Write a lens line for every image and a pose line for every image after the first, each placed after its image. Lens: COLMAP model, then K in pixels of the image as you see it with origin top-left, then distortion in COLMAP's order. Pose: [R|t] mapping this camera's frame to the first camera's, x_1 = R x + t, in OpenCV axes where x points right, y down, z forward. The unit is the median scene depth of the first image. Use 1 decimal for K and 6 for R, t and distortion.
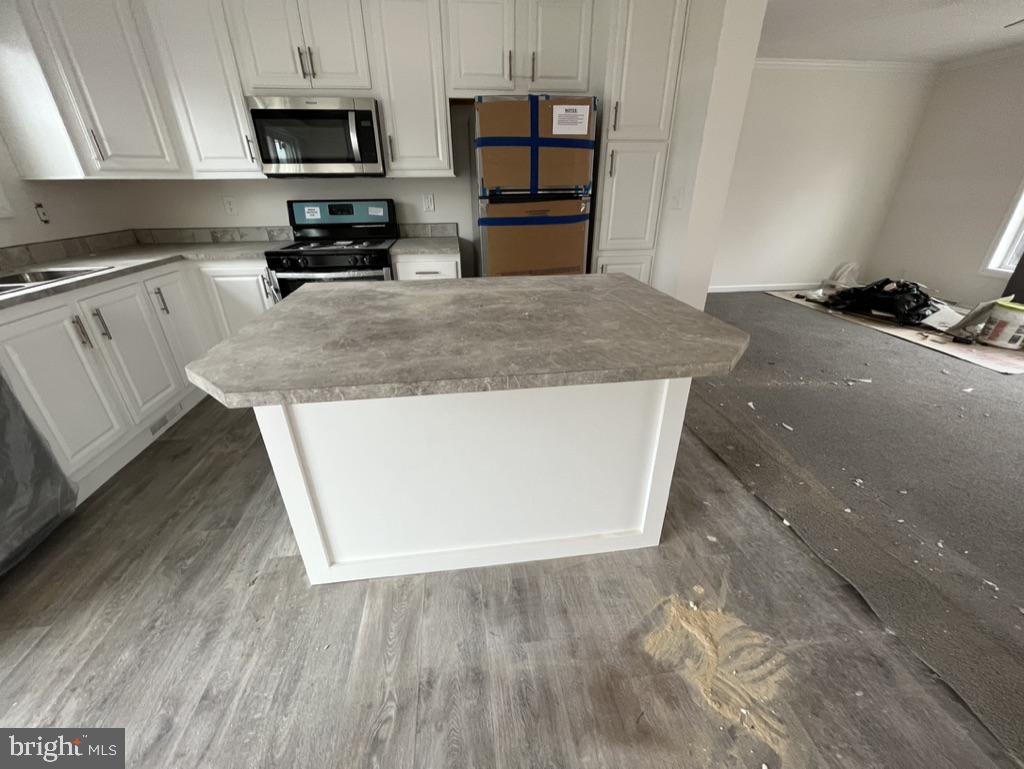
lens RADIAL K [[410.1, 0, 512.0], [0, 410.1, 384.5], [0, 0, 1]] dist [-0.002447, -0.000143]
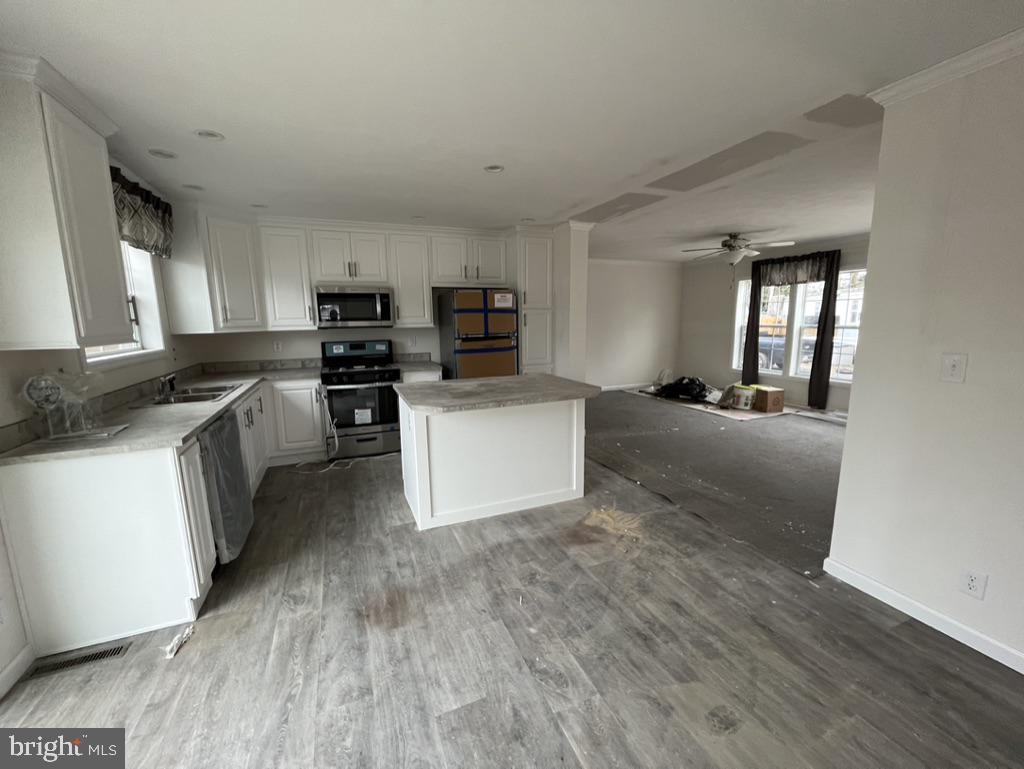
lens RADIAL K [[410.1, 0, 512.0], [0, 410.1, 384.5], [0, 0, 1]] dist [-0.002447, -0.000143]
pose [[0.964908, -0.048026, 0.258158, -0.314620], [0.120321, 0.954714, -0.272109, 0.238868], [-0.233399, 0.293622, 0.926990, -0.630298]]
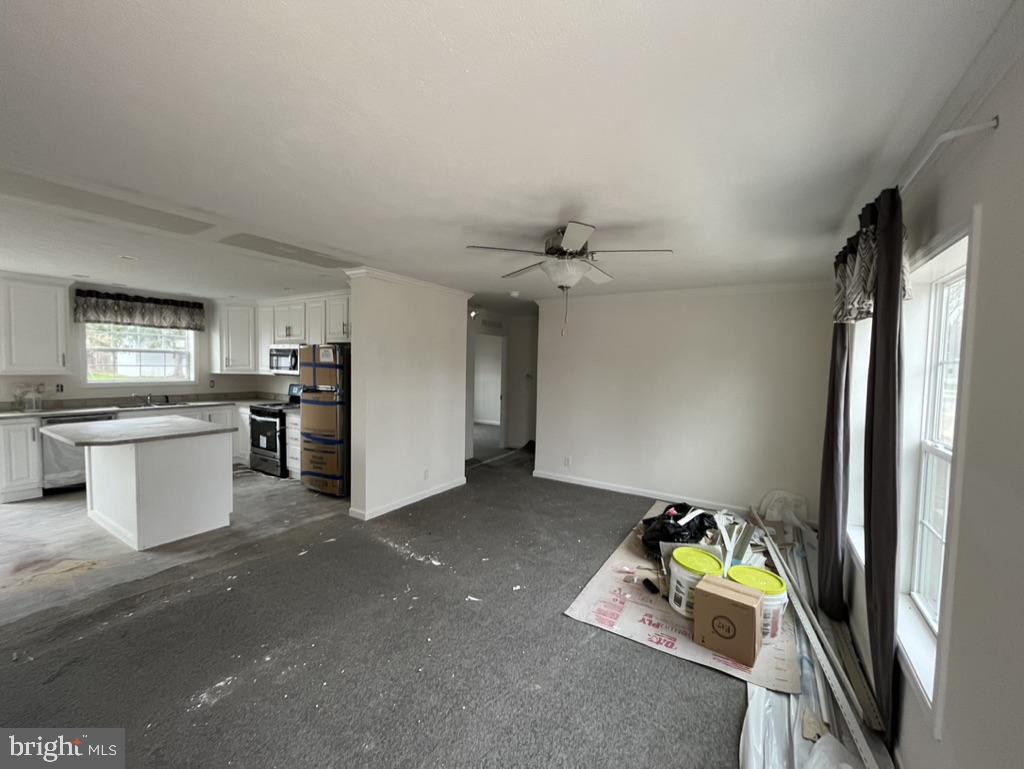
lens RADIAL K [[414.7, 0, 512.0], [0, 414.7, 384.5], [0, 0, 1]] dist [-0.001660, -0.000110]
pose [[0.771125, 0.056091, -0.634208, 1.981503], [-0.301875, 0.909238, -0.286630, -0.217849], [0.560569, 0.412480, 0.718069, 0.139964]]
